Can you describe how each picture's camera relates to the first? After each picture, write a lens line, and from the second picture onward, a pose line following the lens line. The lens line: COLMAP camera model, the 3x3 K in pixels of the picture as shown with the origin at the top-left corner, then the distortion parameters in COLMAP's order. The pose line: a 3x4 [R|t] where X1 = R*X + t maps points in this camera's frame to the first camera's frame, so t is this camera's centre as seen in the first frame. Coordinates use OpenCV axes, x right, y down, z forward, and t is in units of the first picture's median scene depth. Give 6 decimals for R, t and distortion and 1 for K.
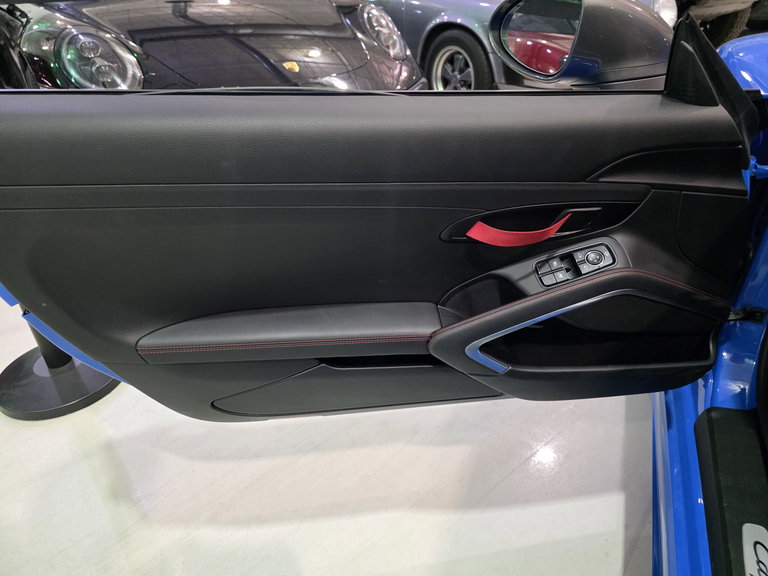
lens RADIAL K [[517.9, 0, 384.0], [0, 517.9, 288.0], [0, 0, 1]] dist [0.082342, -0.083736]
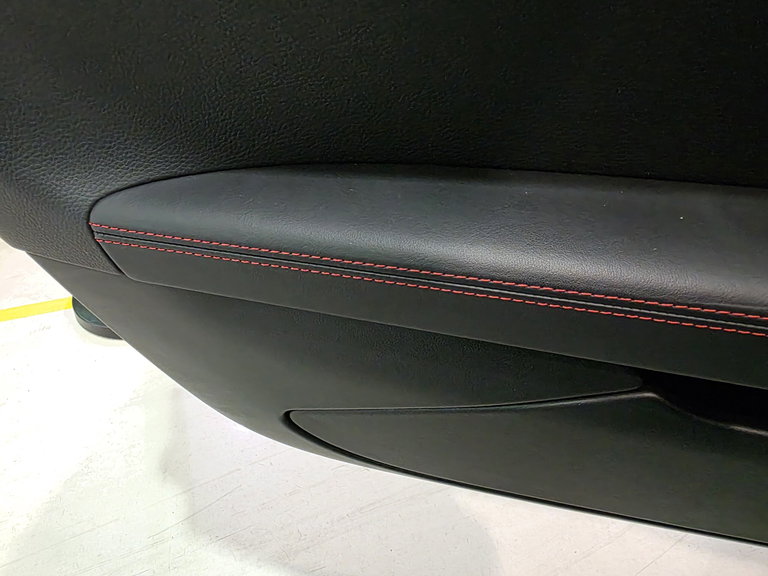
lens RADIAL K [[514.7, 0, 384.0], [0, 514.7, 288.0], [0, 0, 1]] dist [0.000151, 0.000031]
pose [[0.956237, 0.184410, -0.227162, -0.133860], [-0.171168, 0.982240, 0.076850, 0.061875], [0.237300, -0.034604, 0.970820, 0.455687]]
